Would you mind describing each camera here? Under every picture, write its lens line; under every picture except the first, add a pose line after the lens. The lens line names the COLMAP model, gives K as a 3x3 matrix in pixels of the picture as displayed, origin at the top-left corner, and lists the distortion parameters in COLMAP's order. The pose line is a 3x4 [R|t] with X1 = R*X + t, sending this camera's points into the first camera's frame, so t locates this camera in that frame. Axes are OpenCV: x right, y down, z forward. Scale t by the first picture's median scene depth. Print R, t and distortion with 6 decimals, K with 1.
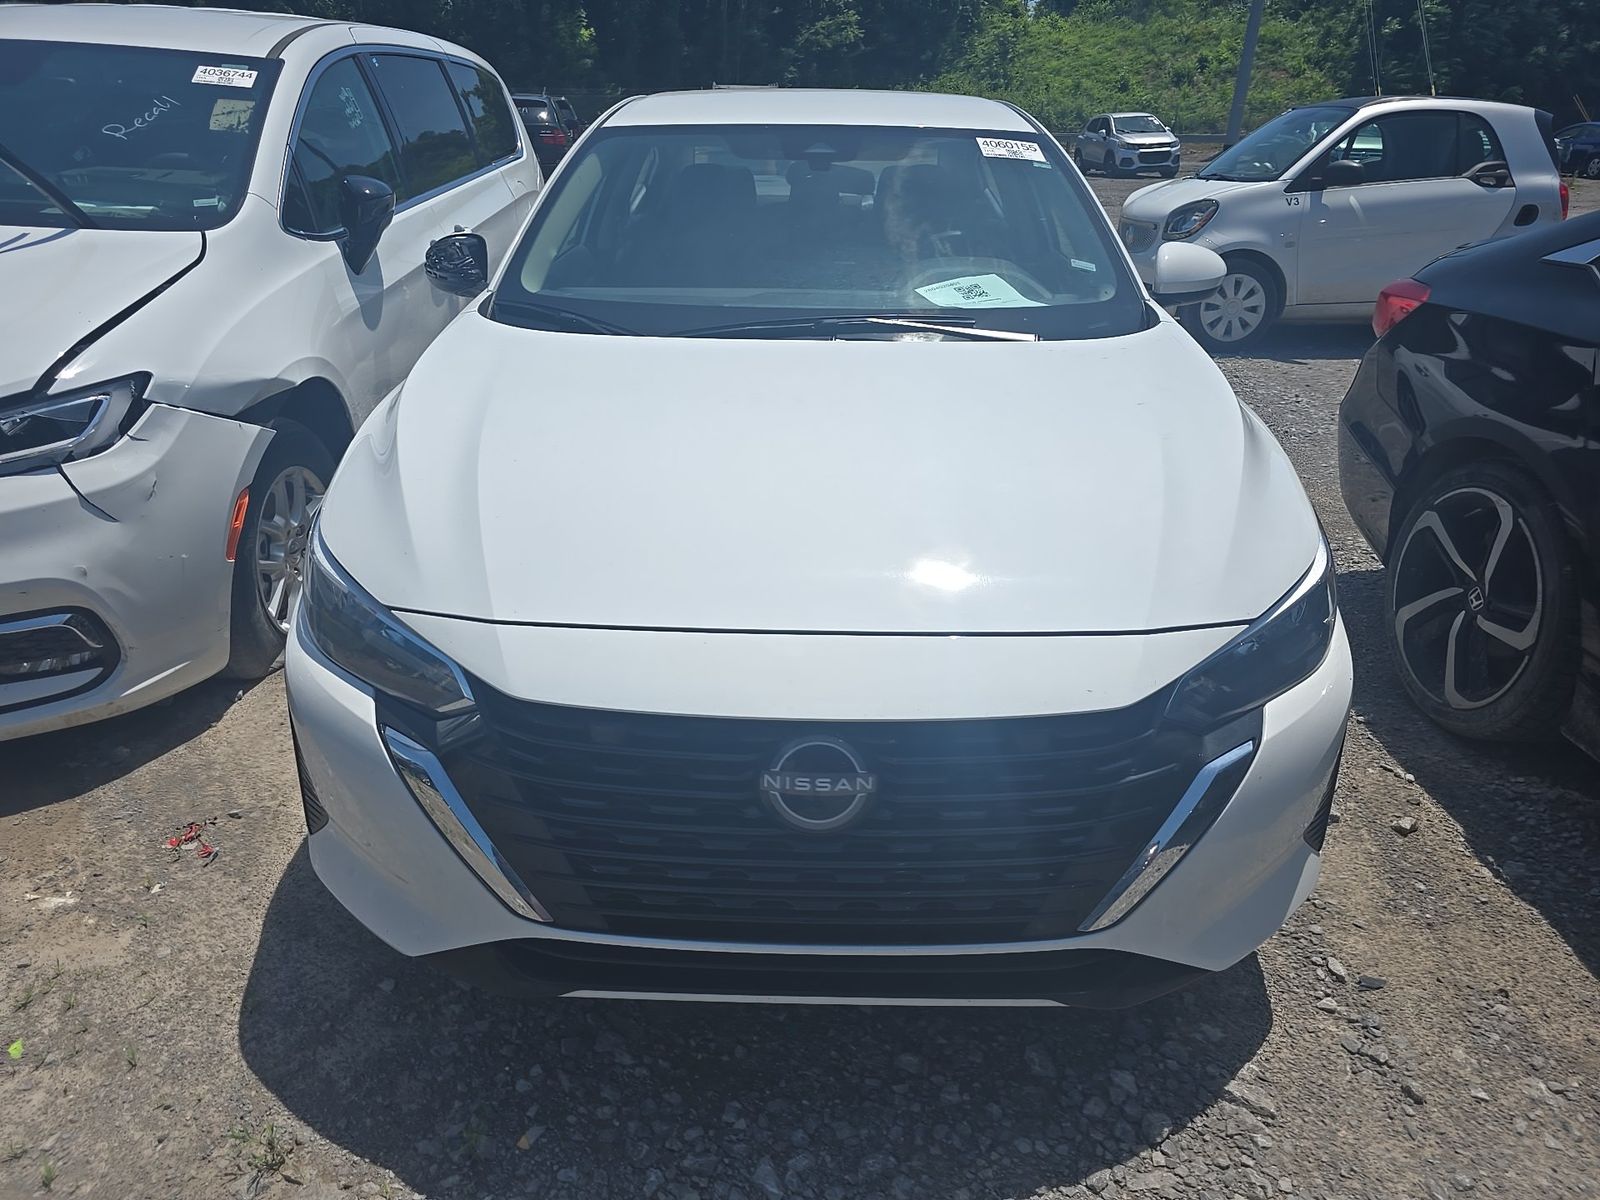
lens RADIAL K [[1147.7, 0, 799.7], [0, 1147.7, 549.5], [0, 0, 1]] dist [0.062891, -0.074046]
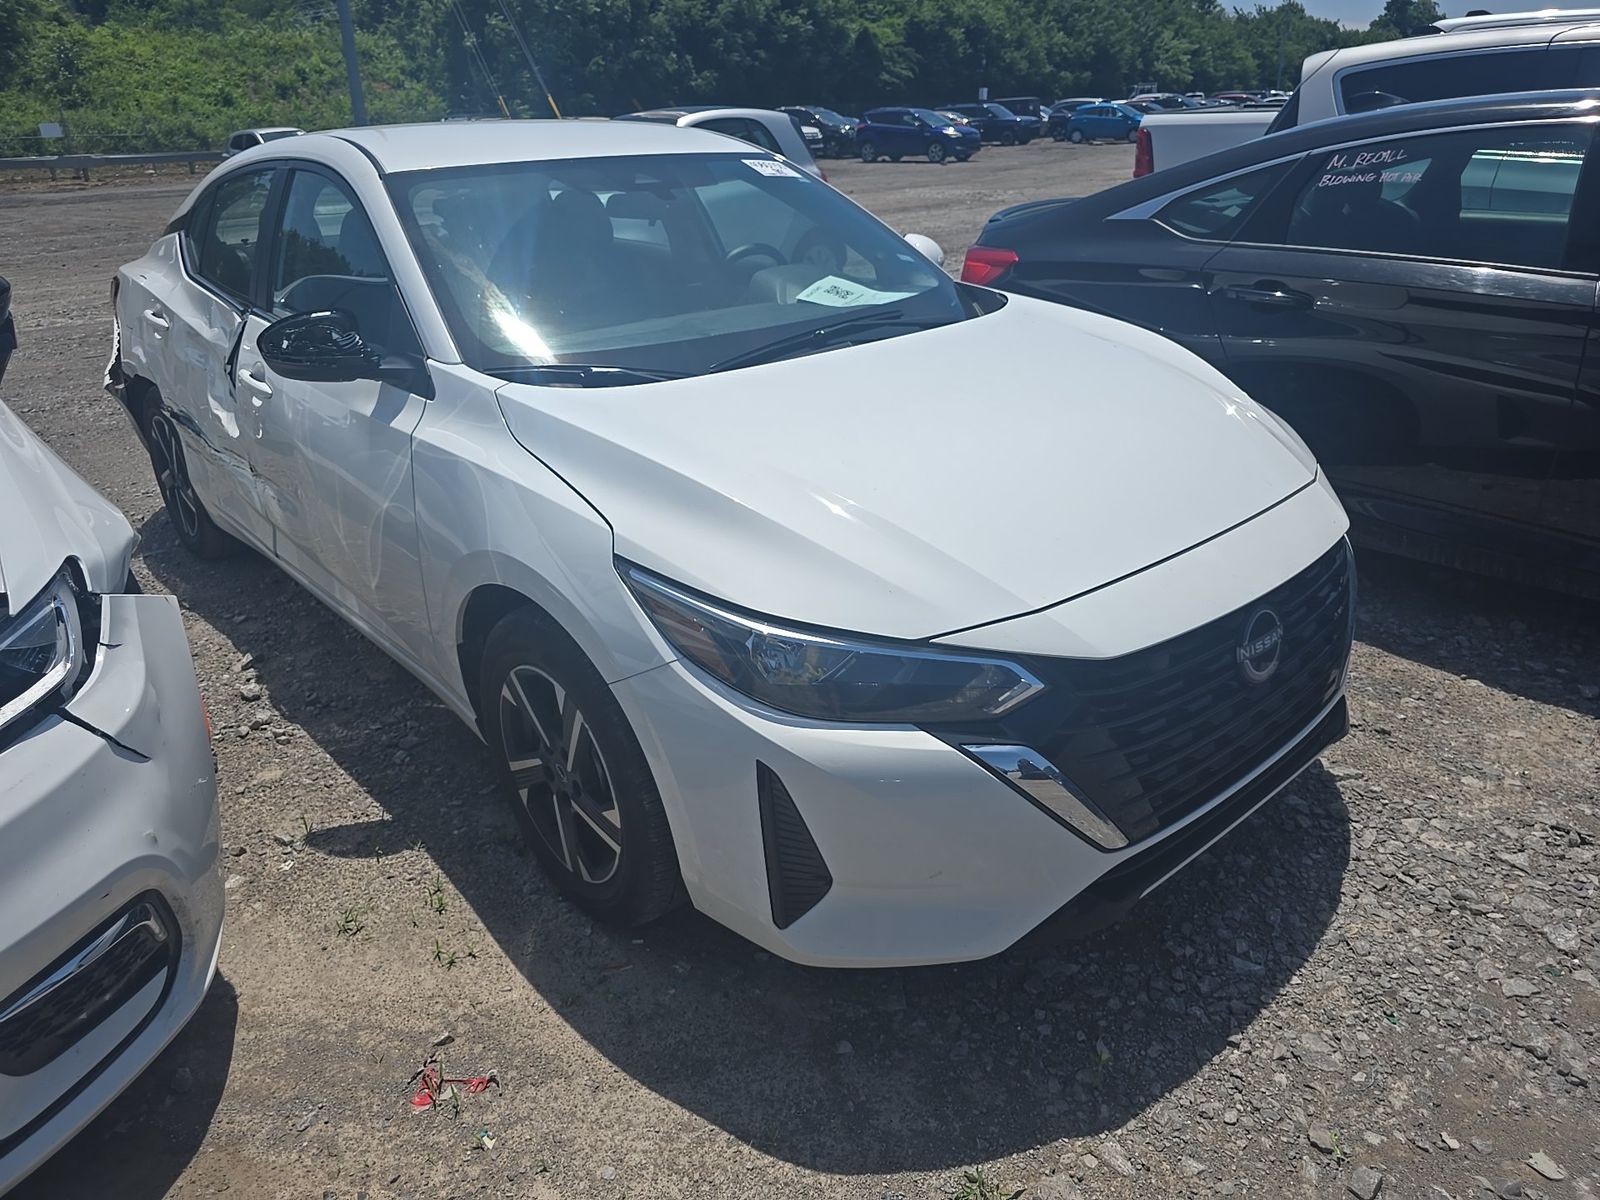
lens RADIAL K [[1147.7, 0, 799.7], [0, 1147.7, 549.5], [0, 0, 1]] dist [0.062891, -0.074046]
pose [[0.724554, -0.273978, 0.632422, -0.701580], [0.277947, 0.955823, 0.095643, -0.103624], [-0.630688, 0.106481, 0.768697, 0.179153]]
